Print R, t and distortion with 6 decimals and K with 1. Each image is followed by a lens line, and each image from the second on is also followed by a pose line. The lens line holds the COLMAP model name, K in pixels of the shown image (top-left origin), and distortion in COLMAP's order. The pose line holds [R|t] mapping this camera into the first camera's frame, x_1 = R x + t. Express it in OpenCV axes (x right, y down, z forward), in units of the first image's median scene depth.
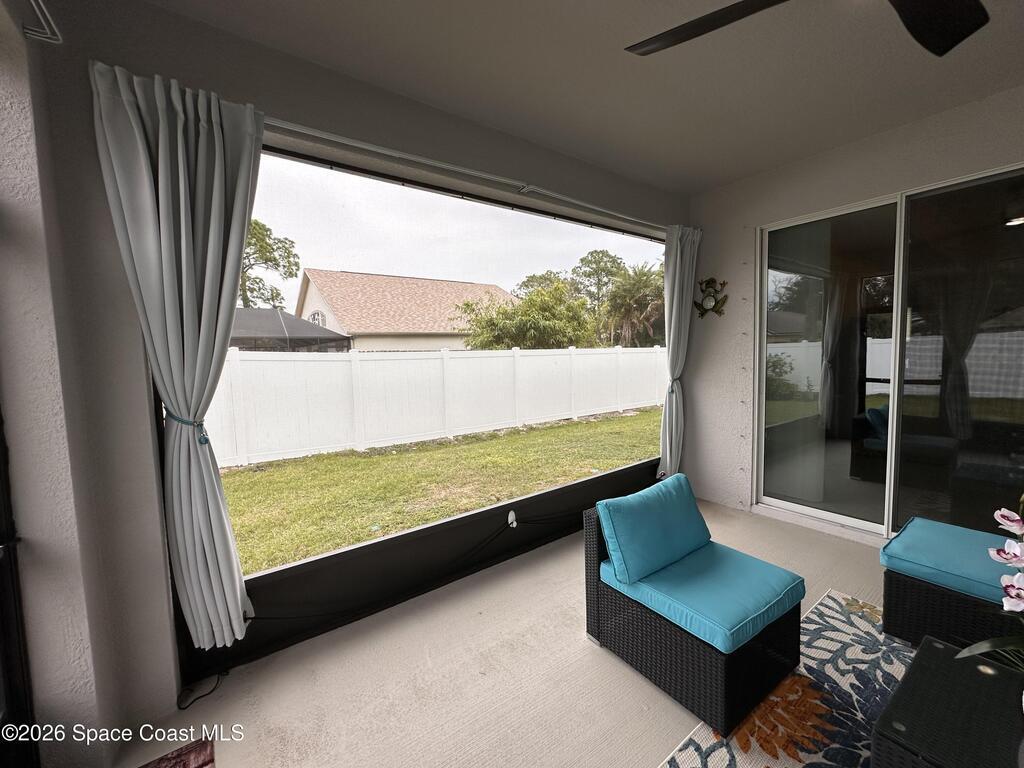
lens RADIAL K [[410.4, 0, 510.2], [0, 410.4, 383.1], [0, 0, 1]] dist [-0.002965, 0.000452]
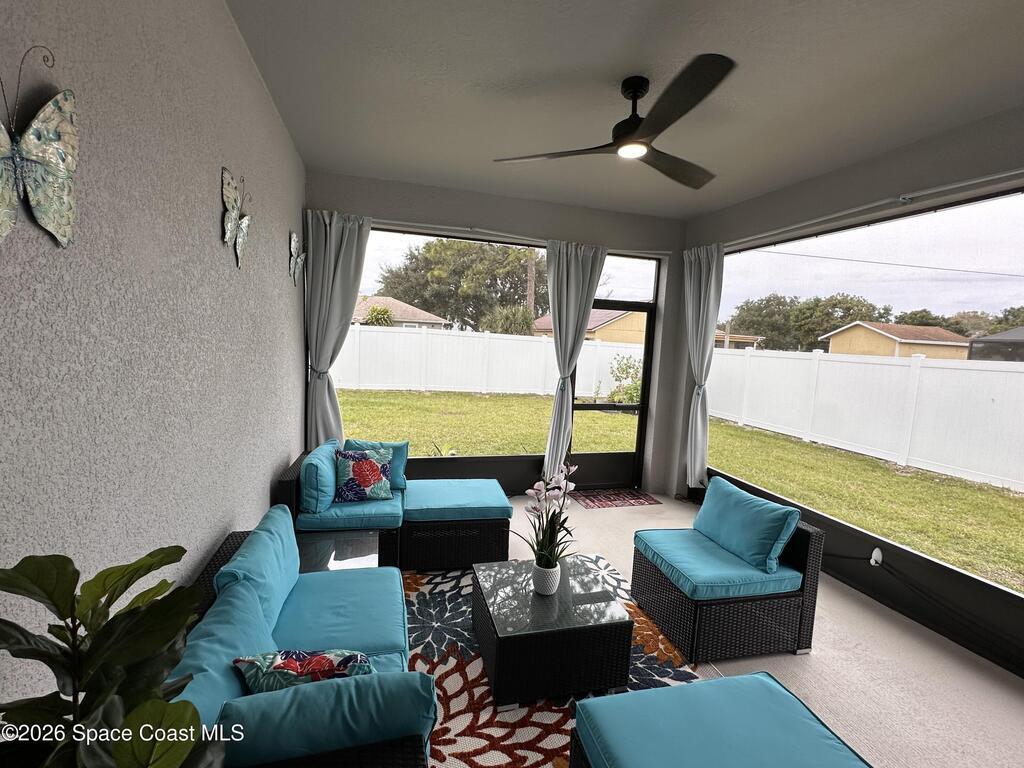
lens RADIAL K [[465.2, 0, 512.0], [0, 465.2, 384.0], [0, 0, 1]] dist [0.002019, 0.000041]
pose [[-0.347420, 0.105787, -0.931723, 0.919215], [-0.108915, 0.982339, 0.152146, -0.088099], [0.931363, 0.154337, -0.329762, 0.399733]]
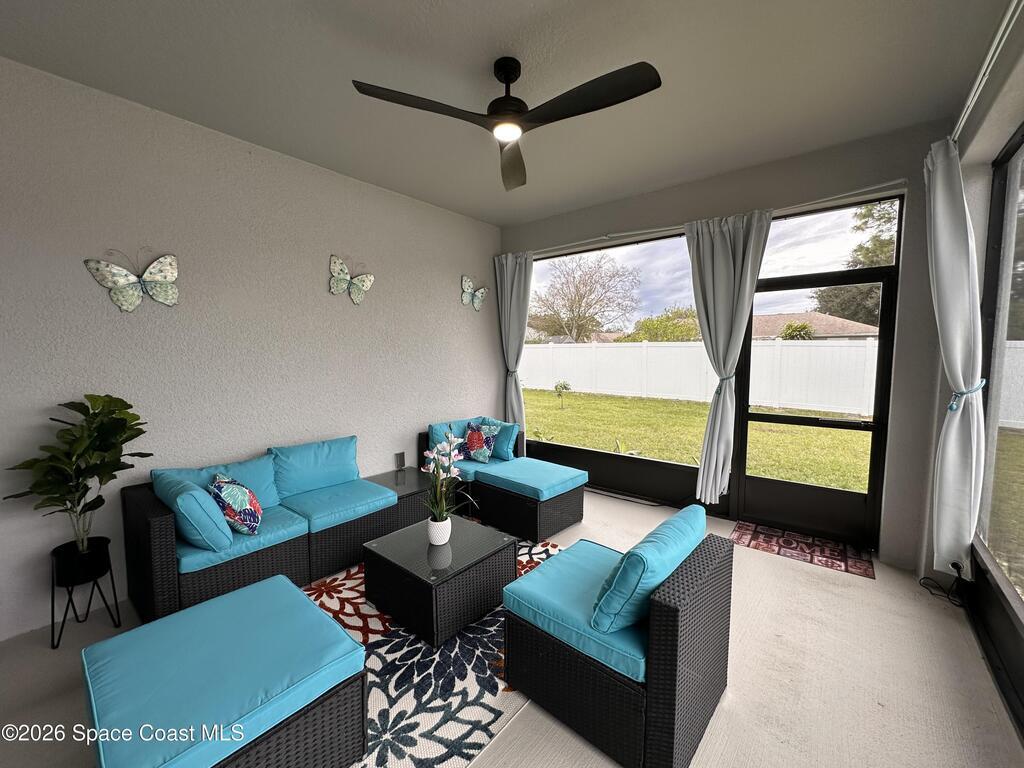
lens RADIAL K [[410.4, 0, 510.2], [0, 410.4, 383.1], [0, 0, 1]] dist [-0.002965, 0.000452]
pose [[-0.967063, 0.050246, -0.249528, 0.422306], [0.011181, 0.987762, 0.155568, -0.070718], [0.254291, 0.147654, -0.955790, 0.854473]]
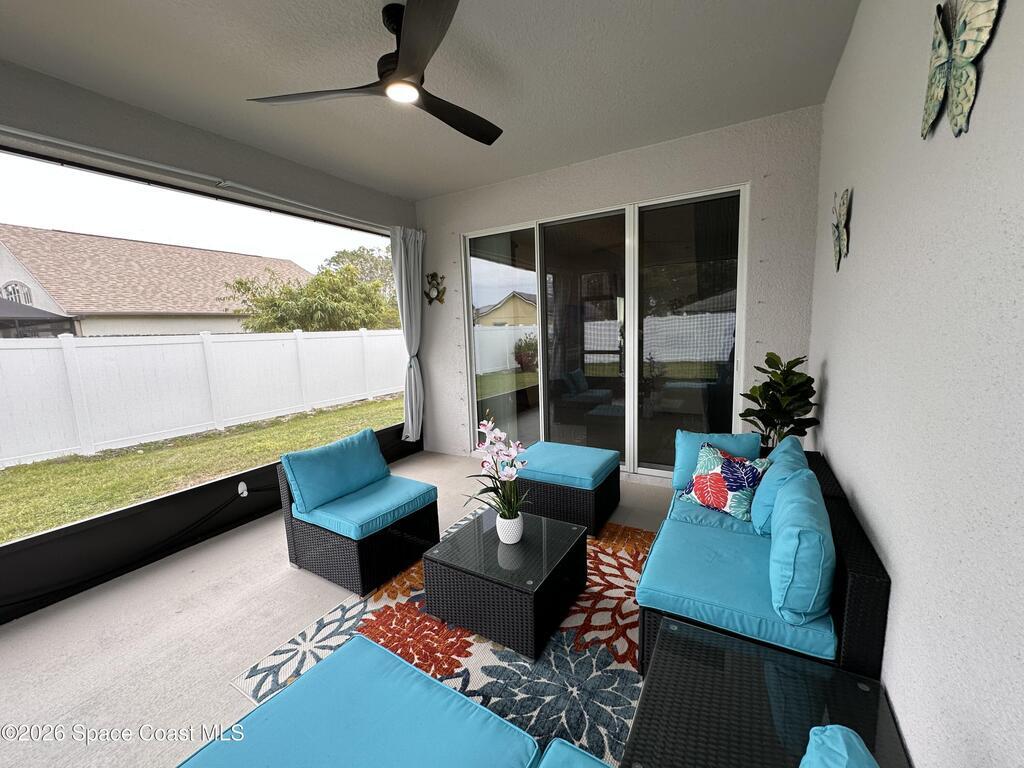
lens RADIAL K [[410.4, 0, 510.2], [0, 410.4, 383.1], [0, 0, 1]] dist [-0.002965, 0.000452]
pose [[0.913447, -0.059772, 0.402544, 0.176355], [0.041265, 0.997661, 0.054502, 0.014718], [-0.404860, -0.033174, 0.913777, -0.207320]]
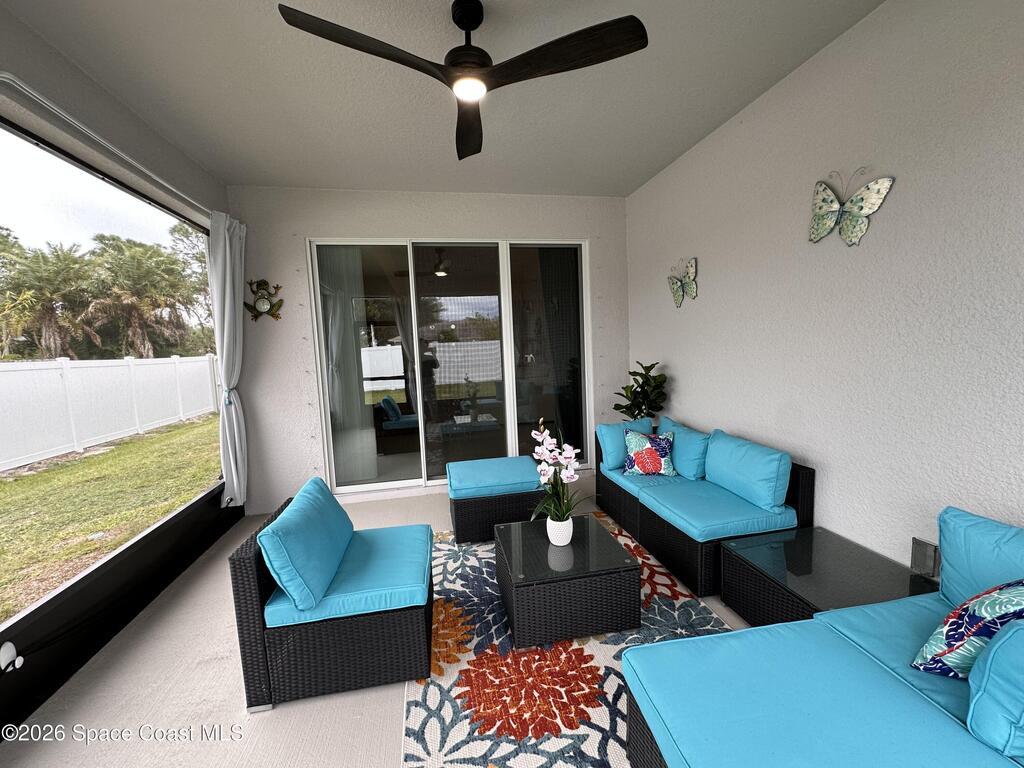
lens RADIAL K [[410.4, 0, 510.2], [0, 410.4, 383.1], [0, 0, 1]] dist [-0.002965, 0.000452]
pose [[0.416074, -0.073712, 0.906338, -0.143688], [0.099650, 0.994402, 0.035128, 0.006649], [-0.903854, 0.075701, 0.421090, 0.091631]]
